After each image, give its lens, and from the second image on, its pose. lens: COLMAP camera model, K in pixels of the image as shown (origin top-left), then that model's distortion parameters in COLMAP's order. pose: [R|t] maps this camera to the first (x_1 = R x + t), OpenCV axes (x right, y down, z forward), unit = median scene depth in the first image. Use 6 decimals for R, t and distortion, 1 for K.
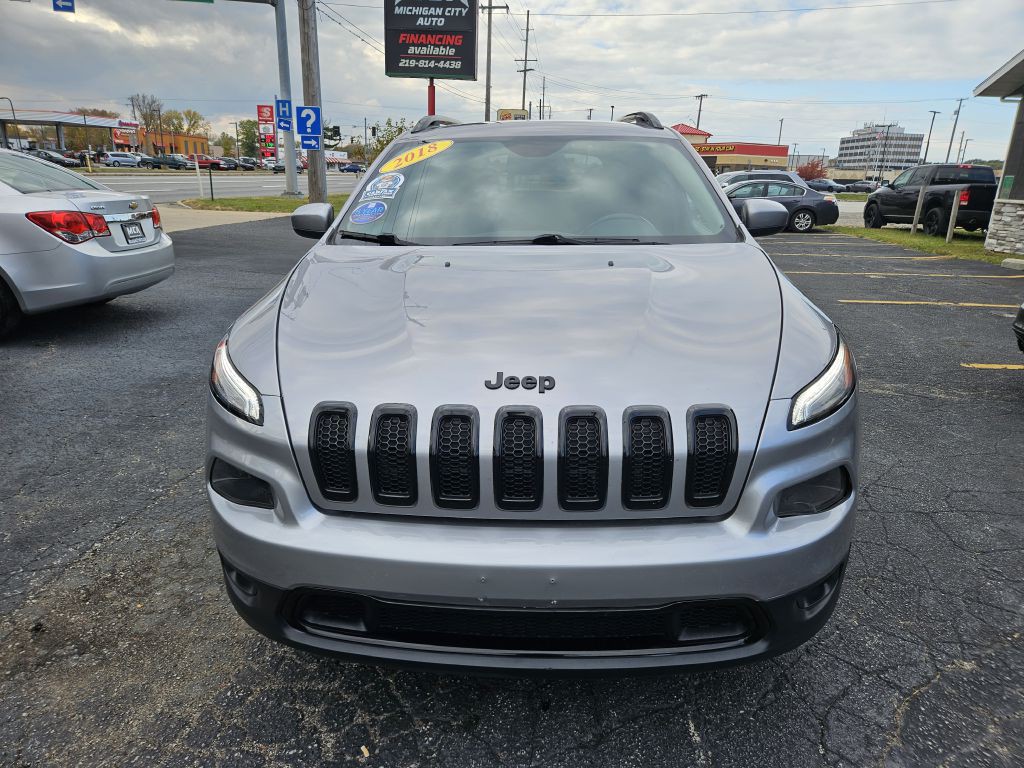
lens RADIAL K [[682.2, 0, 509.4], [0, 682.2, 381.2], [0, 0, 1]] dist [0.067315, -0.055557]
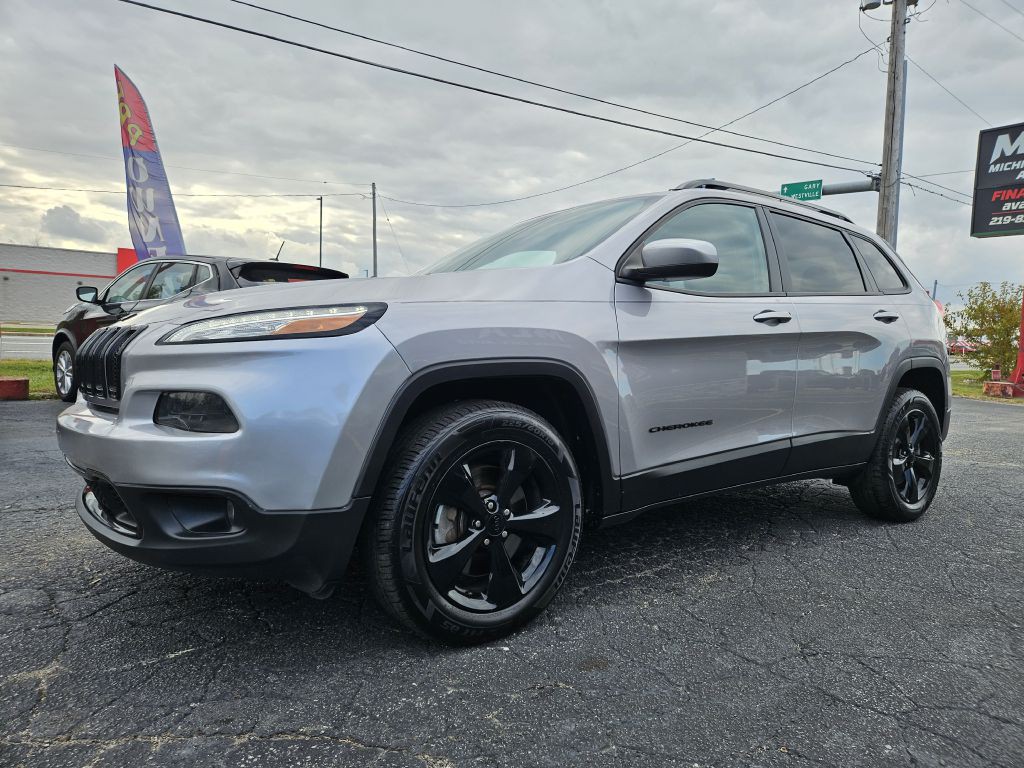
lens RADIAL K [[682.2, 0, 519.5], [0, 682.2, 379.9], [0, 0, 1]] dist [0.067315, -0.055557]
pose [[0.651618, 0.037467, -0.757621, 0.445295], [-0.233755, 0.960091, -0.153569, 0.043048], [0.721632, 0.277167, 0.634371, 0.179645]]
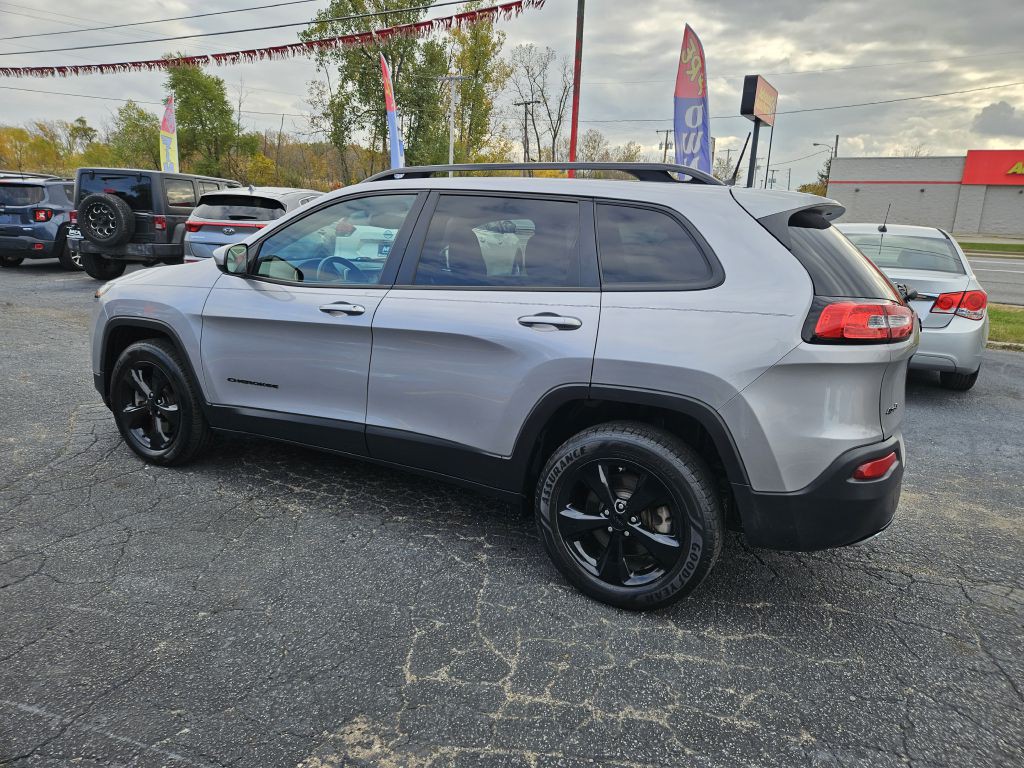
lens RADIAL K [[682.2, 0, 517.2], [0, 682.2, 377.6], [0, 0, 1]] dist [0.067315, -0.055557]
pose [[-0.420203, 0.169209, -0.891514, 0.615920], [-0.309453, 0.896847, 0.316078, -0.284986], [0.853035, 0.408698, -0.324495, 0.931714]]
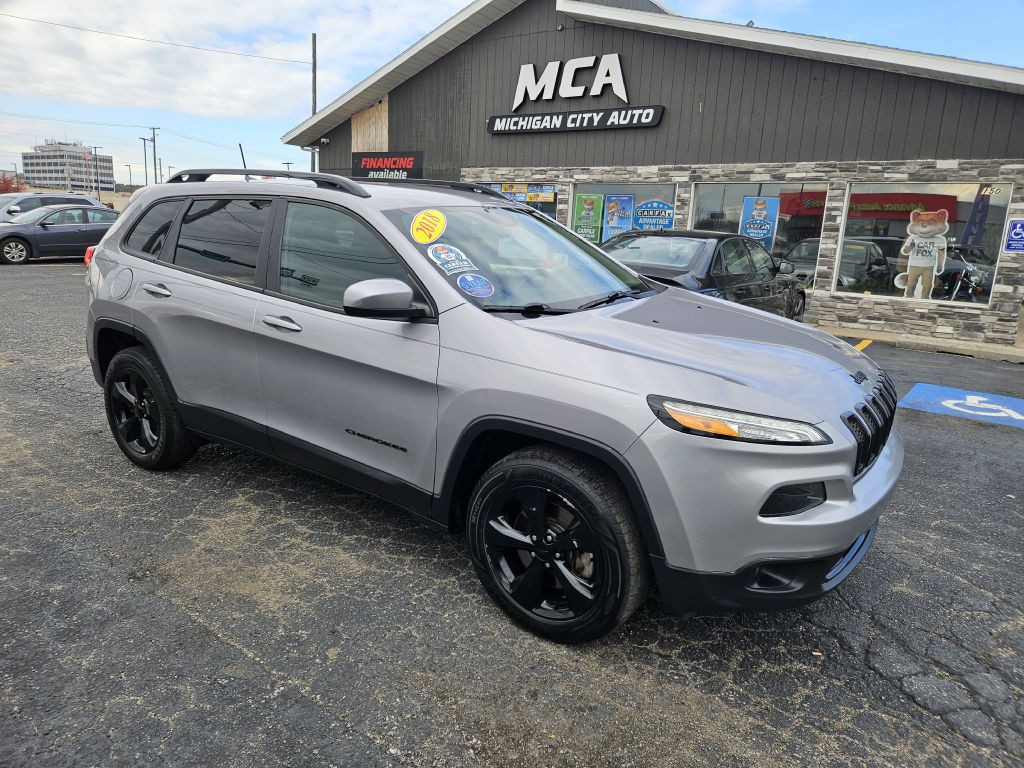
lens RADIAL K [[682.2, 0, 513.3], [0, 682.2, 375.2], [0, 0, 1]] dist [0.067315, -0.055557]
pose [[0.518582, -0.188562, 0.833977, -0.496430], [0.217860, 0.972326, 0.084373, -0.089276], [-0.826807, 0.137936, 0.545311, 0.197694]]
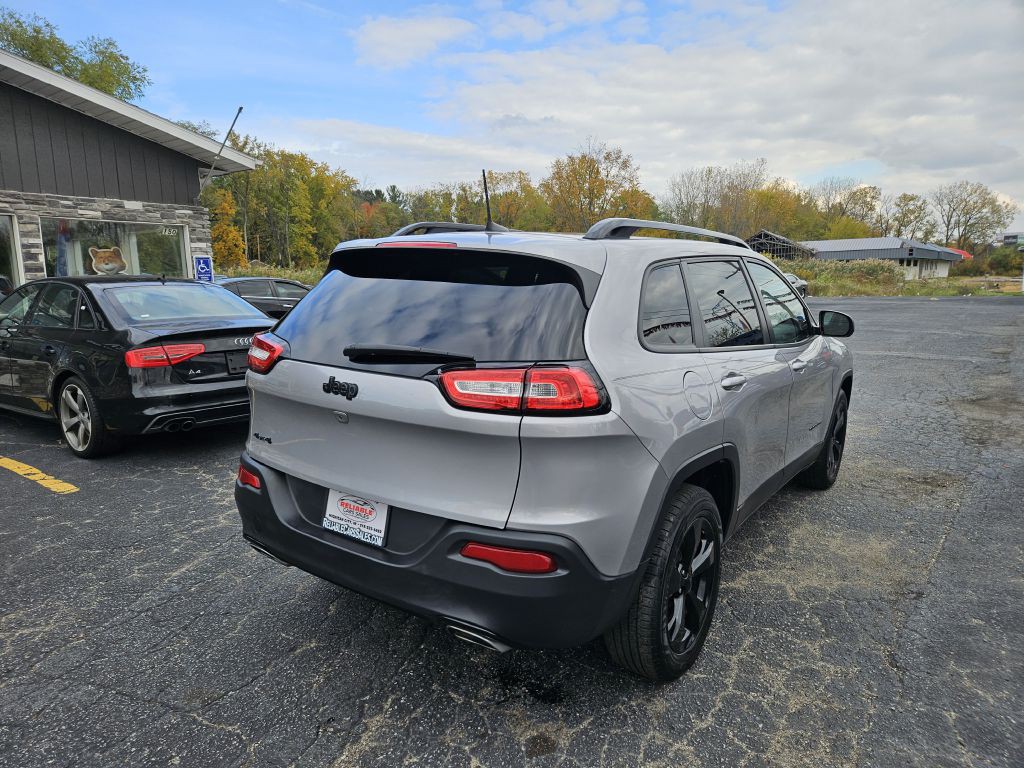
lens RADIAL K [[682.2, 0, 509.4], [0, 682.2, 394.3], [0, 0, 1]] dist [0.067315, -0.055557]
pose [[-0.849686, -0.108775, 0.515947, -0.236921], [0.139730, 0.897059, 0.419238, -0.397396], [-0.508437, 0.428314, -0.747020, 1.244164]]
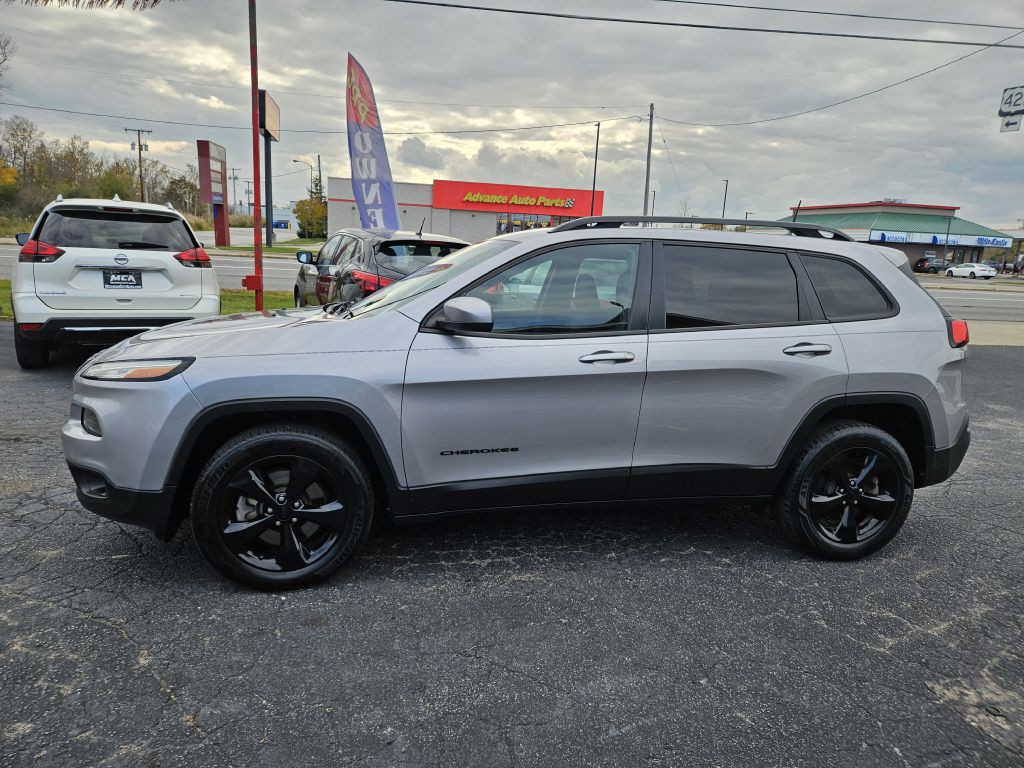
lens RADIAL K [[682.2, 0, 508.9], [0, 682.2, 374.5], [0, 0, 1]] dist [0.067315, -0.055557]
pose [[0.269761, 0.162533, -0.949111, 0.677029], [-0.319920, 0.944791, 0.070864, -0.121253], [0.908229, 0.284523, 0.306865, 0.384850]]
